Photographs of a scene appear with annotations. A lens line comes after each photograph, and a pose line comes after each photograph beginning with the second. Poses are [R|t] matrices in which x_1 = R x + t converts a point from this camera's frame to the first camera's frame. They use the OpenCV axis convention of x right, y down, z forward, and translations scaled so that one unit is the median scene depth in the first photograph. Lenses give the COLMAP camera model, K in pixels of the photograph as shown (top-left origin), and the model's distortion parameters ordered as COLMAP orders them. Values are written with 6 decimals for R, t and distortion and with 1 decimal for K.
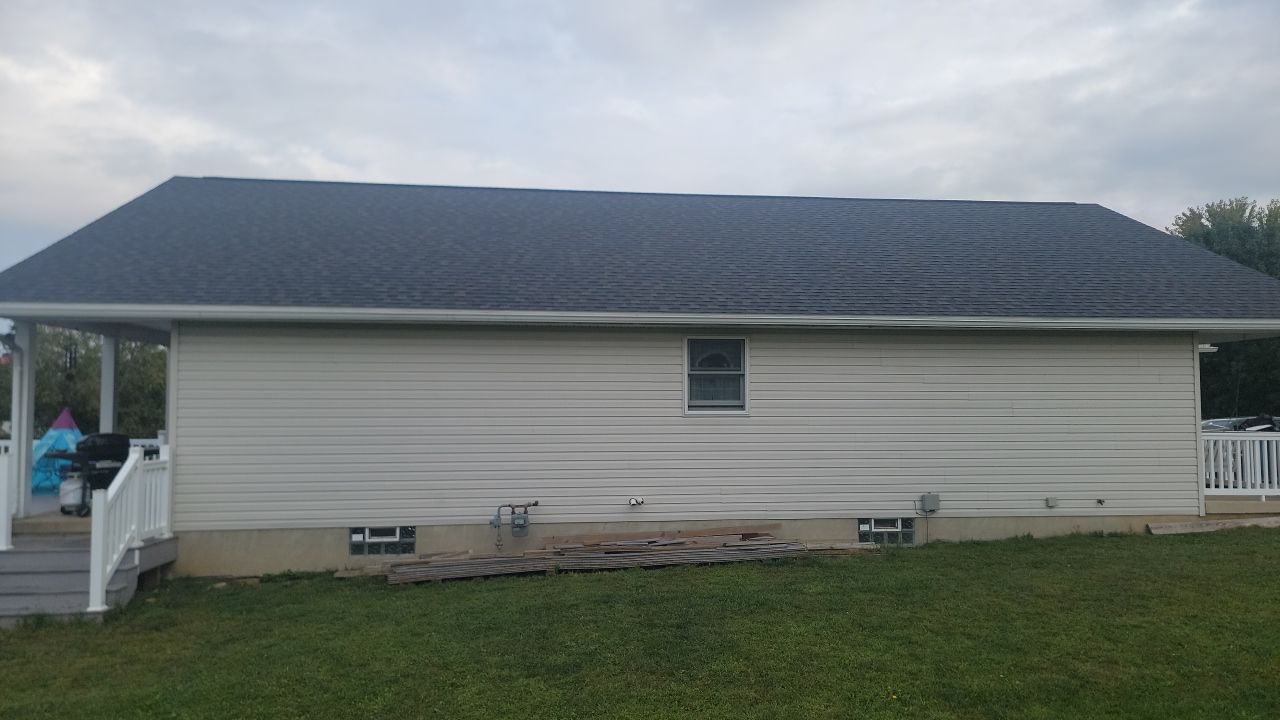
lens RADIAL K [[882.0, 0, 640.0], [0, 882.0, 360.0], [0, 0, 1]] dist [0.044883, -0.002389]
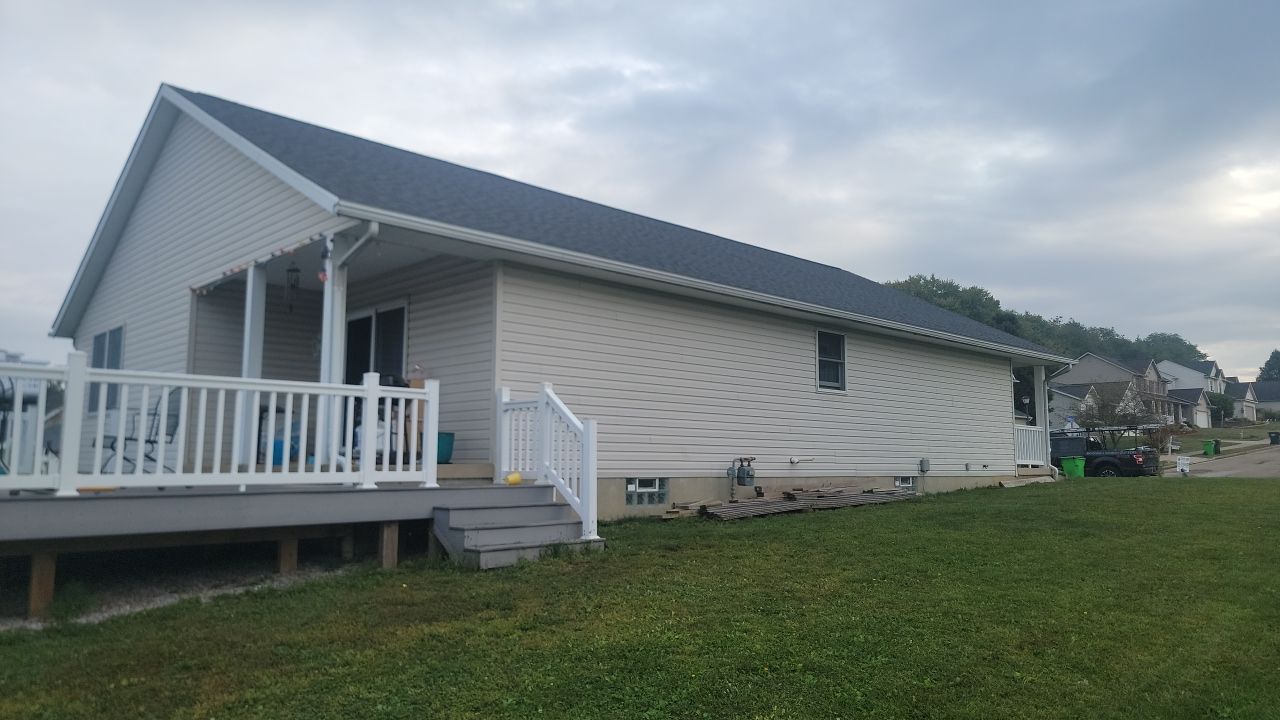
lens RADIAL K [[882.0, 0, 640.0], [0, 882.0, 360.0], [0, 0, 1]] dist [0.044883, -0.002389]
pose [[0.787322, 0.084118, 0.610777, -0.901573], [-0.052694, 0.996205, -0.069275, 0.116628], [-0.614287, 0.022358, 0.788766, 0.172231]]
